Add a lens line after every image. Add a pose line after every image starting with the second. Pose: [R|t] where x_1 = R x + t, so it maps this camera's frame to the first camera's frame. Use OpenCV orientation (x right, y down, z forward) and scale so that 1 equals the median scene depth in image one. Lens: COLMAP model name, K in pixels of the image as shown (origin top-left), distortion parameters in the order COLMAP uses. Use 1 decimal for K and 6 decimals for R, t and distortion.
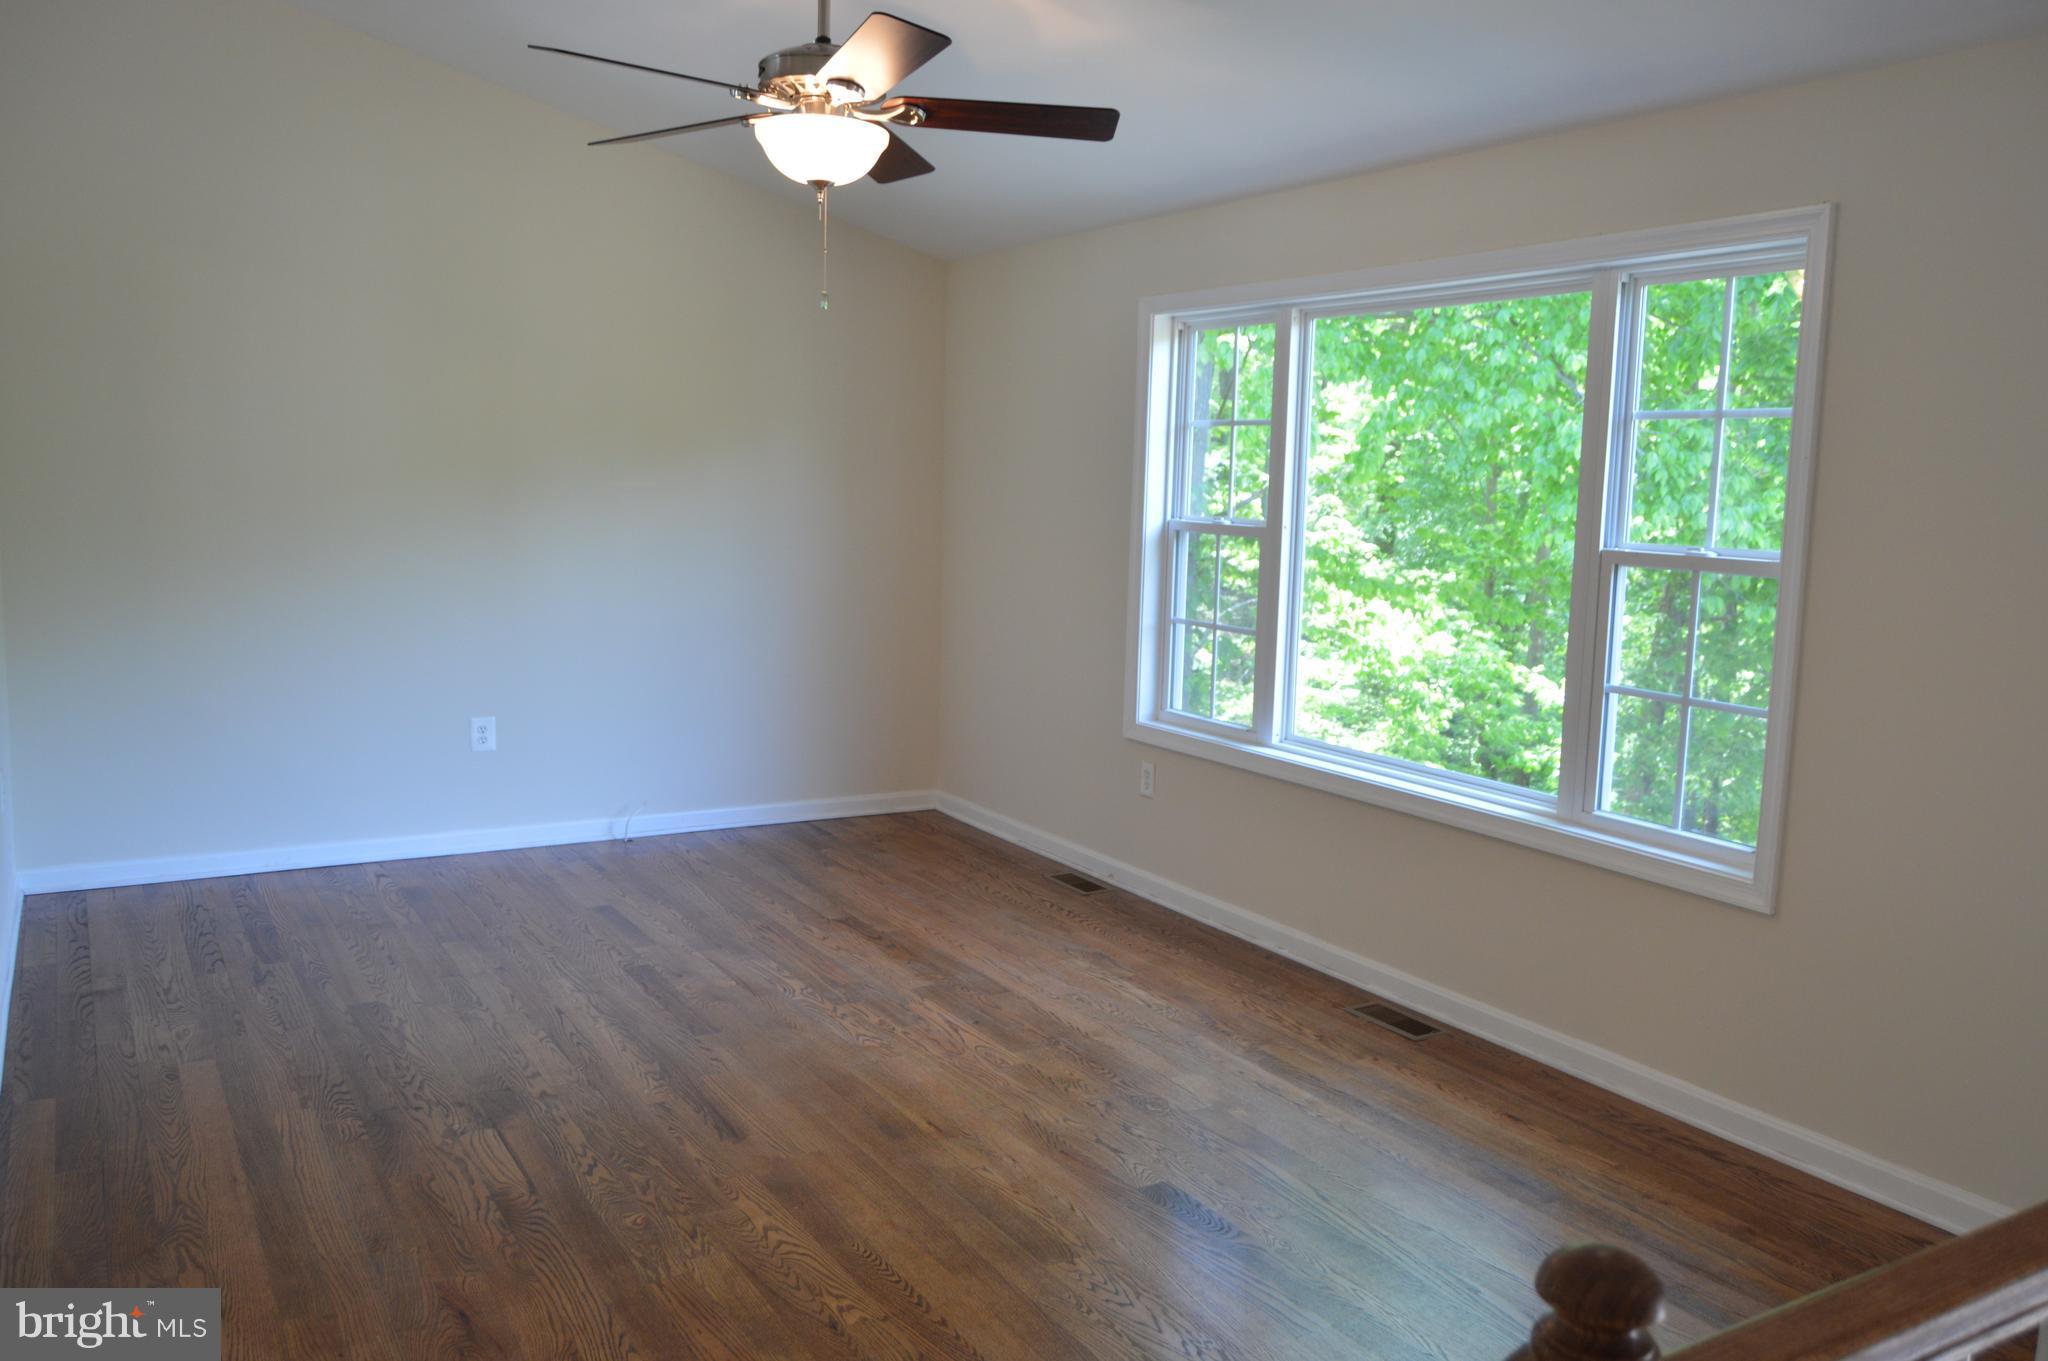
lens RADIAL K [[1613.4, 0, 1018.2], [0, 1613.4, 676.7], [0, 0, 1]] dist [-0.012609, 0.010907]
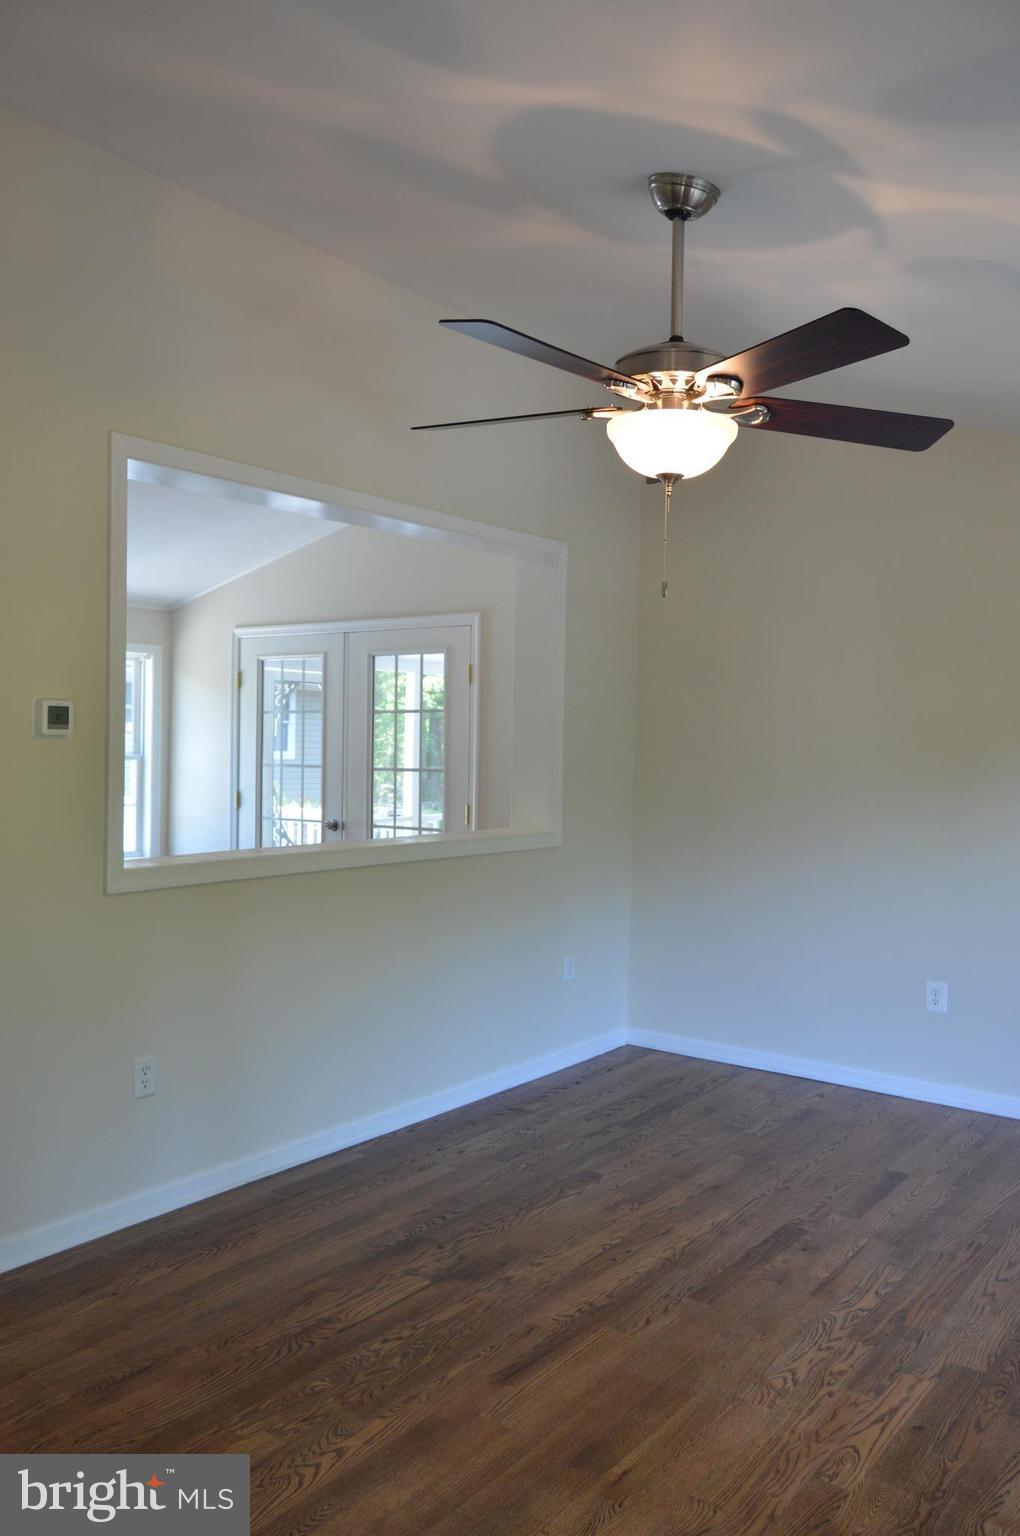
lens RADIAL K [[1210.0, 0, 509.4], [0, 1210.0, 767.8], [0, 0, 1]] dist [-0.012609, 0.010907]
pose [[0.386171, 0.003932, -0.922419, 0.473036], [-0.125880, 0.990860, -0.048476, -0.063702], [0.913798, 0.134834, 0.383137, 0.549719]]
